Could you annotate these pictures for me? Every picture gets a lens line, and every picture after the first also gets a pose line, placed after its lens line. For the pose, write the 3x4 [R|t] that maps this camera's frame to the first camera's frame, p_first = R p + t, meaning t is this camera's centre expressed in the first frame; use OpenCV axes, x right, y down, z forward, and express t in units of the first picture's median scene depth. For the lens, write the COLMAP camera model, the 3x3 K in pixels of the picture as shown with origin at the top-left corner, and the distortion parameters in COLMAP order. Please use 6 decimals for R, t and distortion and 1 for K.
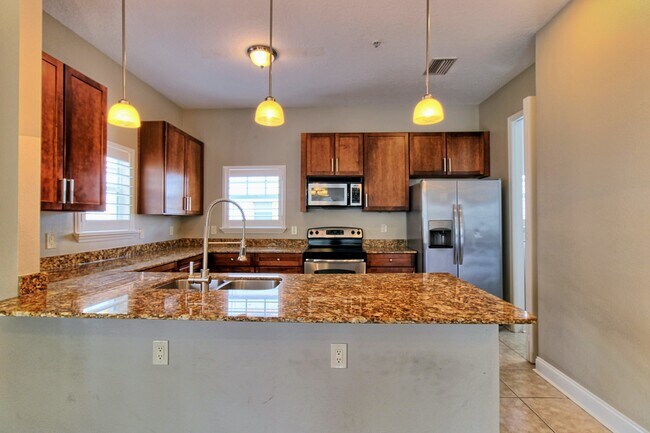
lens RADIAL K [[310.7, 0, 326.9], [0, 310.7, 215.5], [0, 0, 1]] dist [-0.016642, 0.008950]
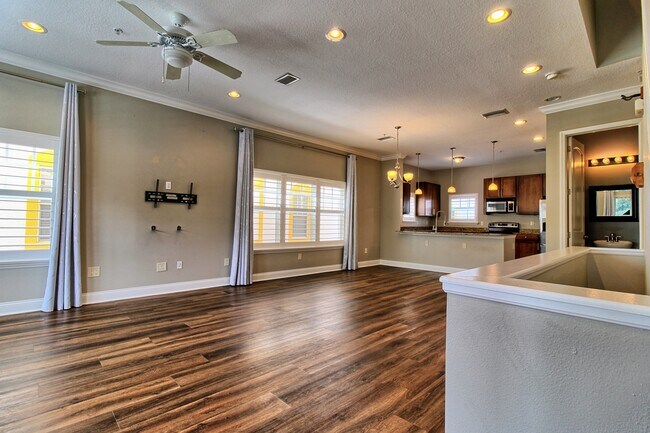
lens RADIAL K [[306.2, 0, 319.6], [0, 306.2, 214.3], [0, 0, 1]] dist [-0.015583, 0.008404]
pose [[0.707378, -0.007975, -0.706791, 0.625797], [-0.009183, 0.999748, -0.020471, 0.040216], [0.706776, 0.020971, 0.707127, -1.348855]]
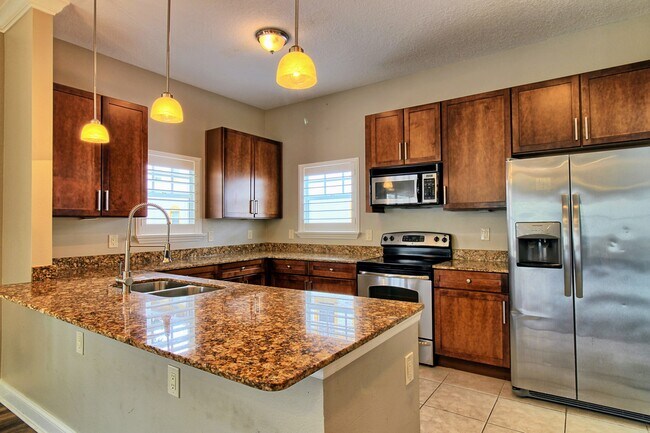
lens RADIAL K [[366.8, 0, 326.3], [0, 366.8, 216.4], [0, 0, 1]] dist [-0.001834, -0.000358]
pose [[0.842736, -0.016226, -0.538082, 0.349112], [0.014003, 0.999868, -0.008220, 0.004202], [0.538145, -0.000608, 0.842852, 0.136735]]
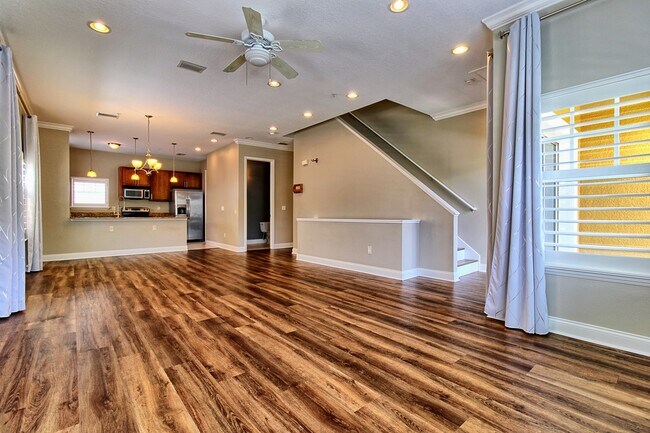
lens RADIAL K [[306.2, 0, 328.9], [0, 306.2, 215.5], [0, 0, 1]] dist [-0.015583, 0.008404]
pose [[0.743634, -0.007291, 0.668548, -0.450309], [-0.007539, 0.999786, 0.019289, 0.046831], [-0.668545, -0.019384, 0.743419, -1.770218]]
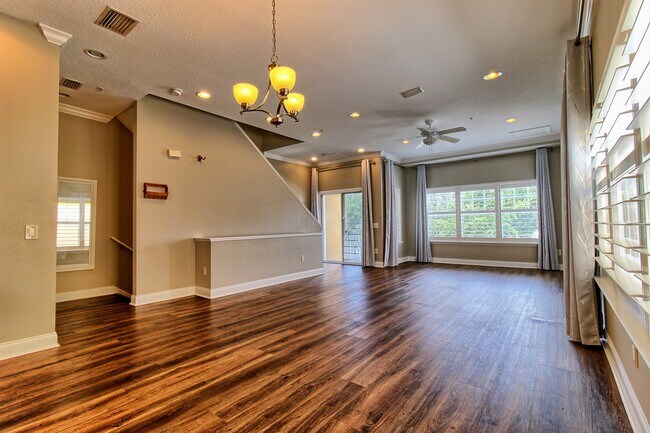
lens RADIAL K [[306.2, 0, 323.9], [0, 306.2, 214.5], [0, 0, 1]] dist [-0.015583, 0.008404]
pose [[-0.818815, 0.037518, 0.572830, -0.458991], [0.012082, 0.998767, -0.048145, 0.063709], [-0.573930, -0.032501, -0.818259, 0.293119]]
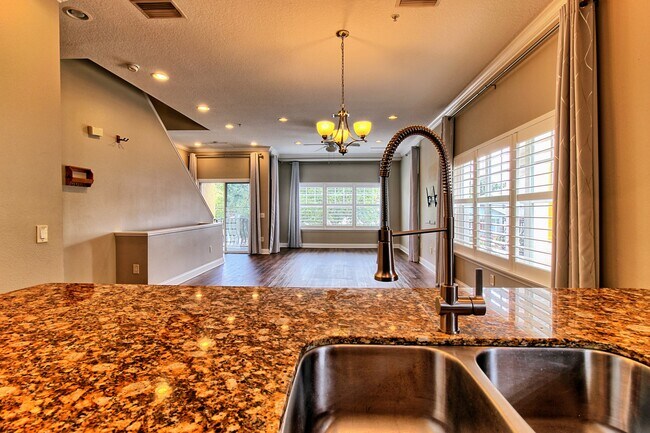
lens RADIAL K [[310.7, 0, 324.4], [0, 310.7, 215.5], [0, 0, 1]] dist [-0.016642, 0.008950]
pose [[-0.999645, 0.000042, 0.026658, -0.092285], [0.000253, 0.999968, 0.007933, 0.027529], [-0.026657, 0.007937, -0.999613, 0.630600]]
